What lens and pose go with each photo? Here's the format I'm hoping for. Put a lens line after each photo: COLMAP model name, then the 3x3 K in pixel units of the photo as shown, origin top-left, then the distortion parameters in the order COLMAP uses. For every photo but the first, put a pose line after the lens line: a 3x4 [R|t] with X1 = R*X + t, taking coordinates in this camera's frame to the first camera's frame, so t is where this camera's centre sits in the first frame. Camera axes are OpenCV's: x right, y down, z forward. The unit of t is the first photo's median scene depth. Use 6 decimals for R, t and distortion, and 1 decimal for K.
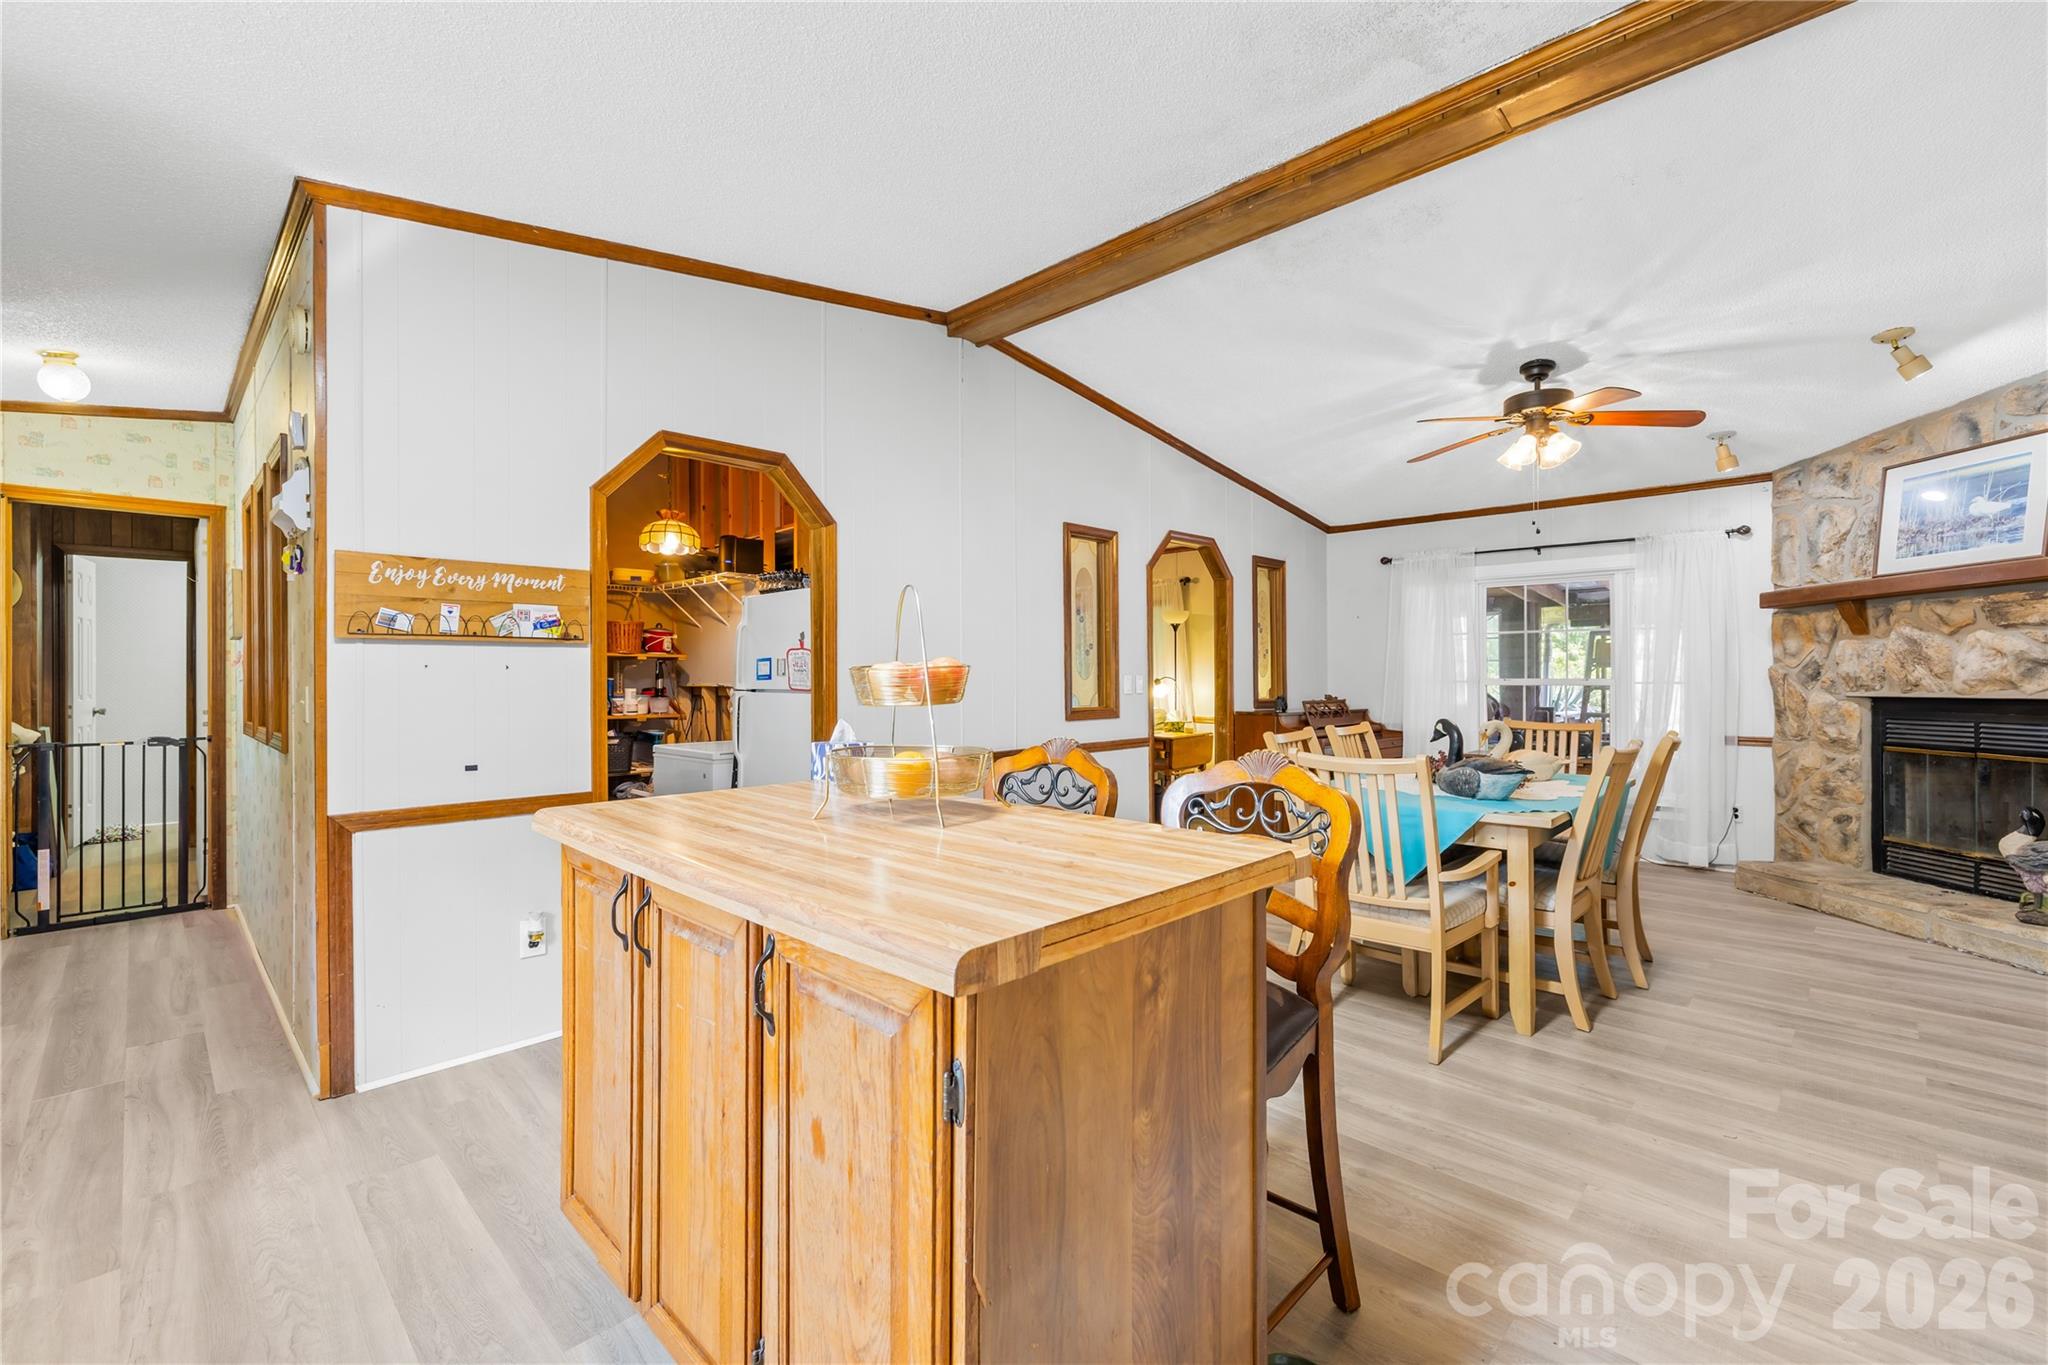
lens RADIAL K [[865.7, 0, 1022.8], [0, 865.7, 675.6], [0, 0, 1]] dist [-0.003348, 0.000163]
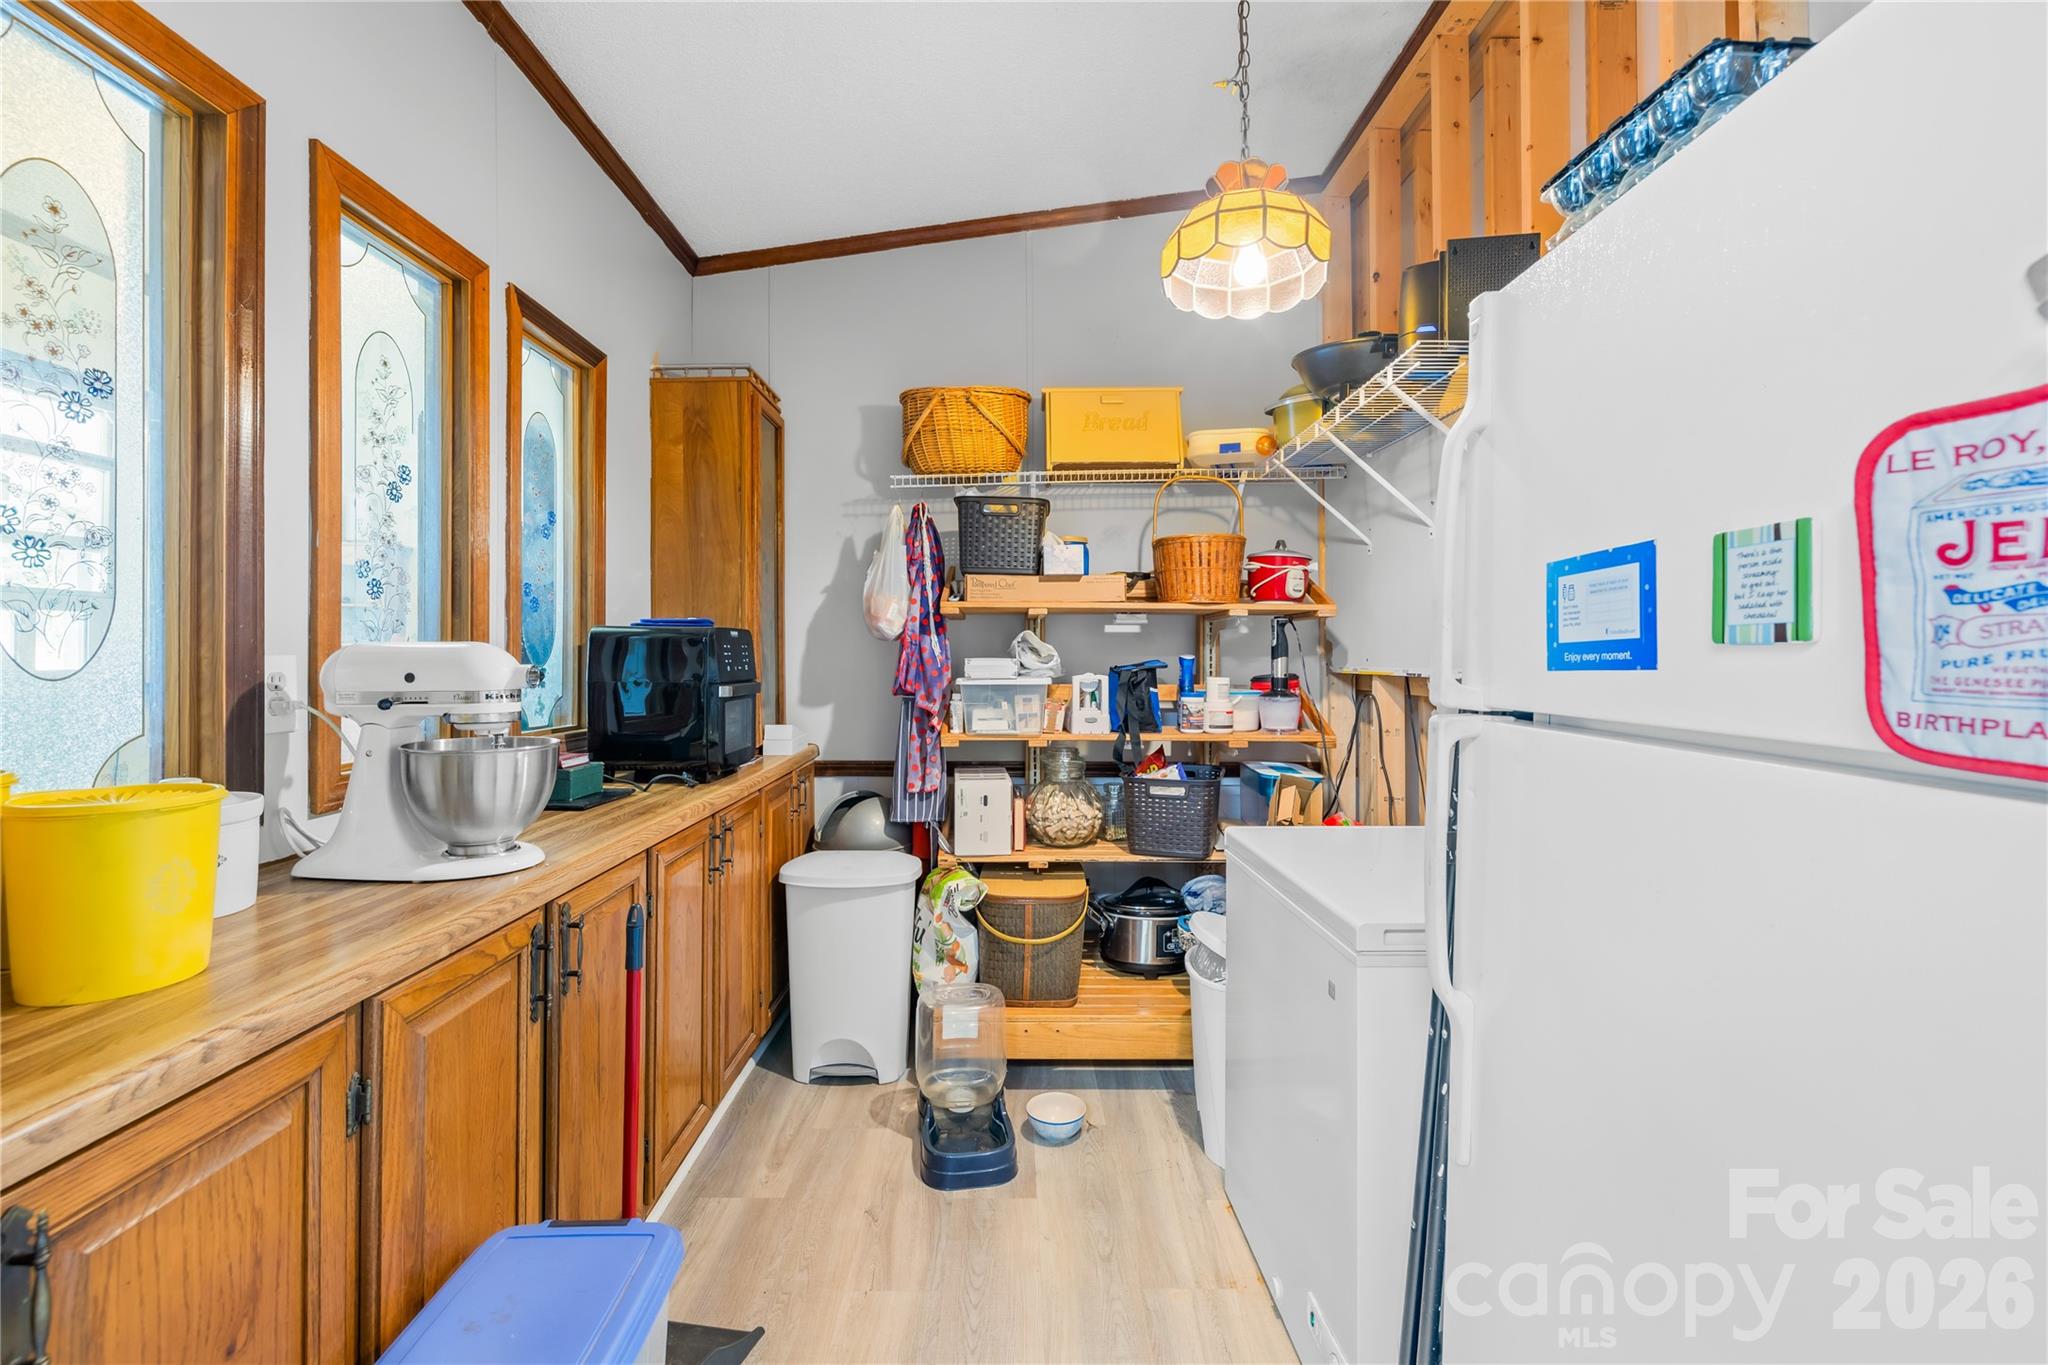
lens RADIAL K [[865.7, 0, 1029.1], [0, 865.7, 649.2], [0, 0, 1]] dist [-0.003348, 0.000163]
pose [[0.710653, -0.003835, -0.703532, -0.223745], [0.002054, 0.999992, -0.003376, 0.000946], [0.703540, 0.000954, 0.710655, 0.685647]]
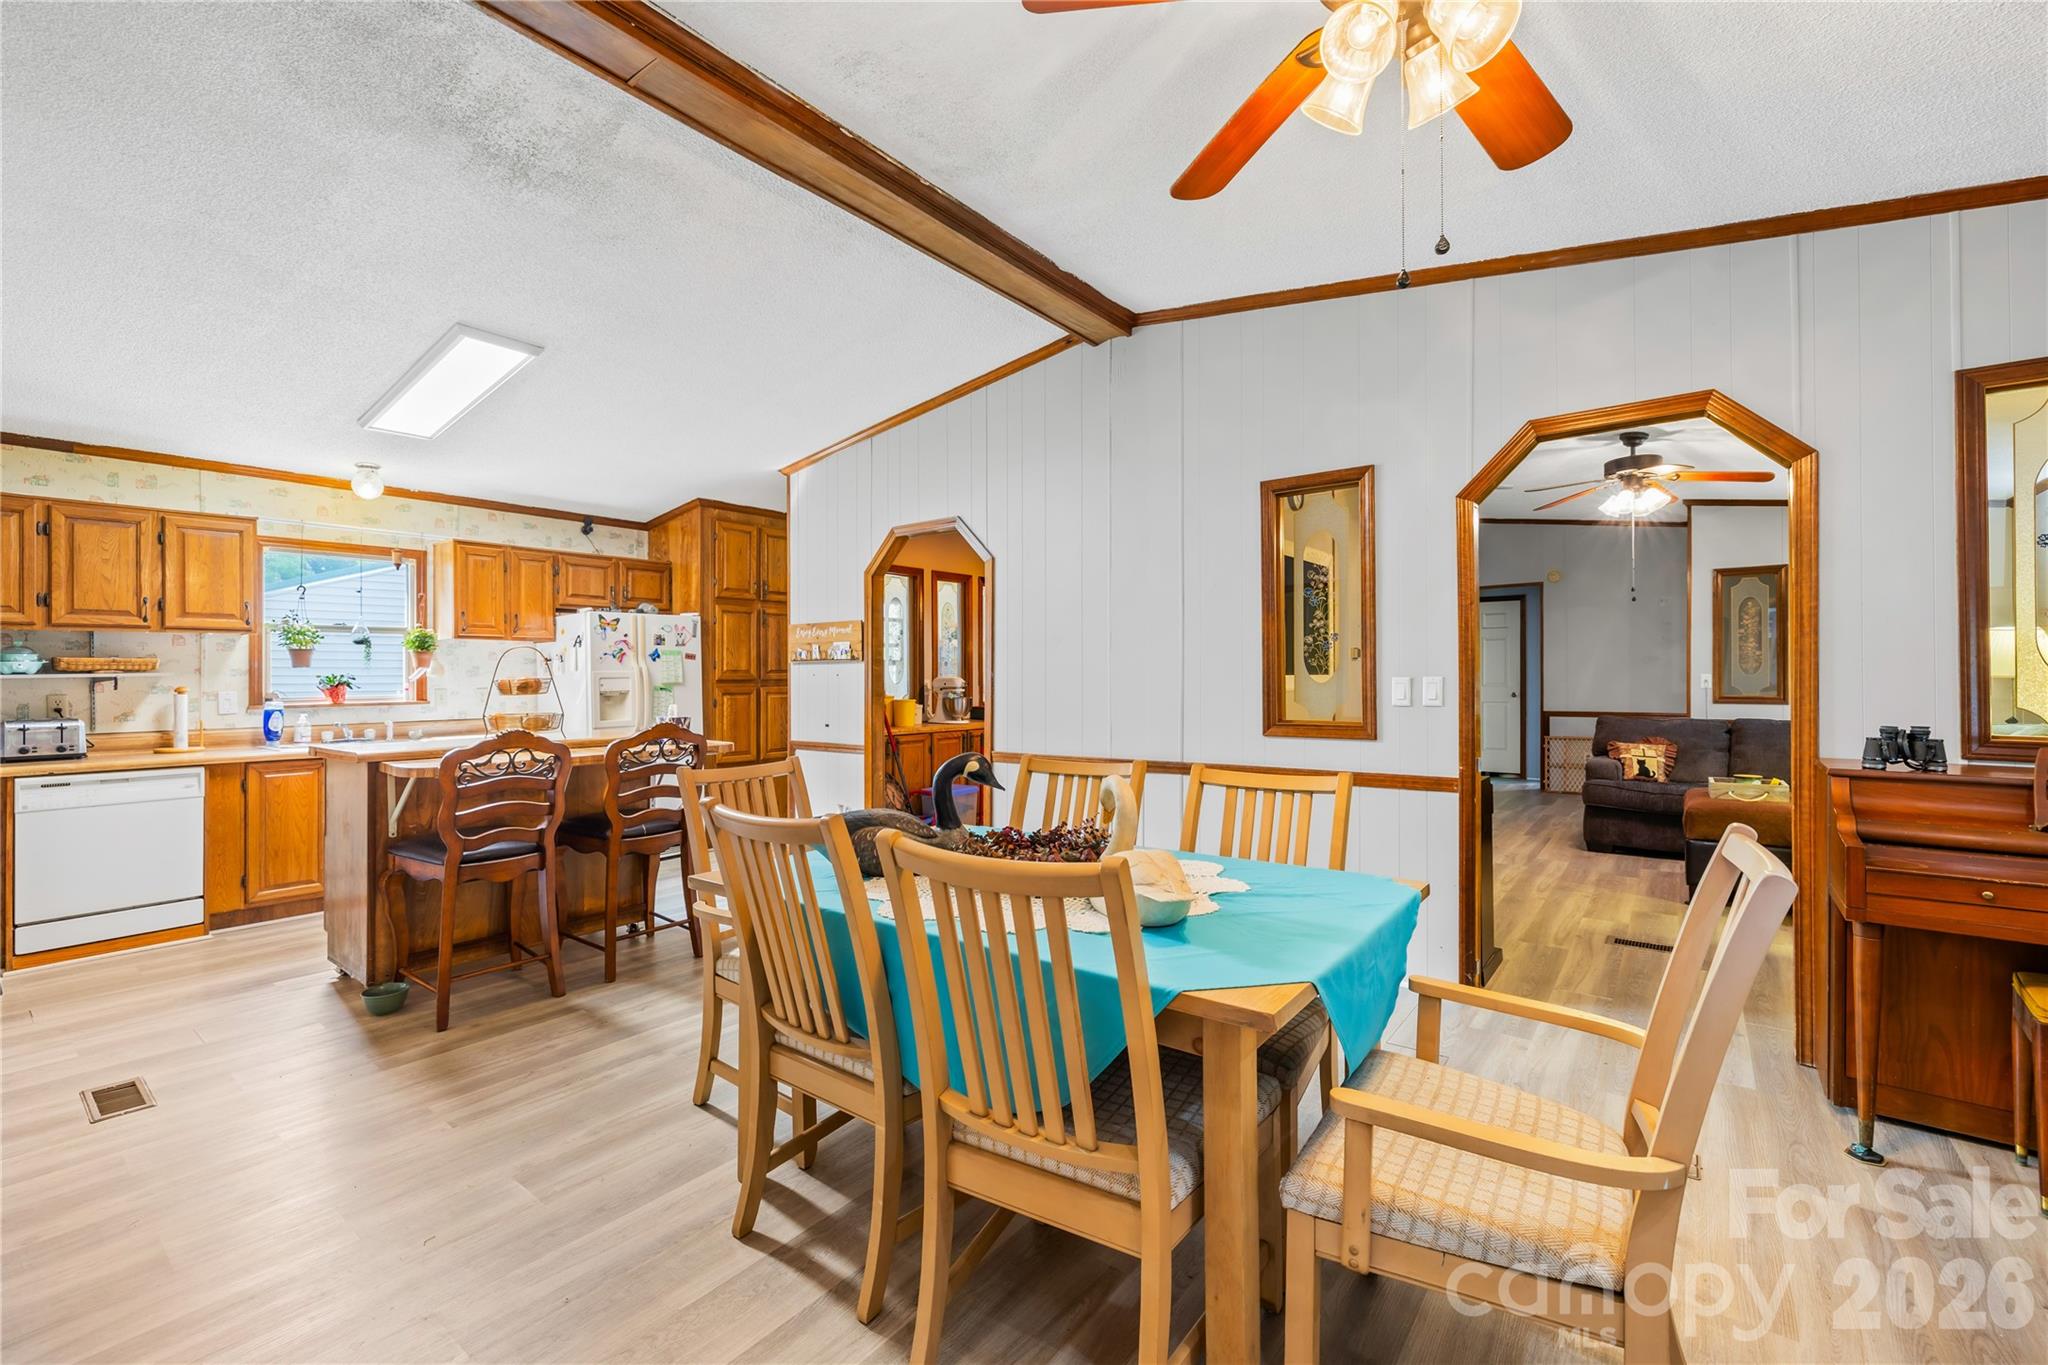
lens RADIAL K [[865.7, 0, 1018.7], [0, 865.7, 673.2], [0, 0, 1]] dist [-0.003348, 0.000163]
pose [[0.115534, -0.001691, -0.993302, 0.817051], [0.006452, 0.999979, -0.000952, -0.005343], [0.993283, -0.006299, 0.115542, 0.700601]]
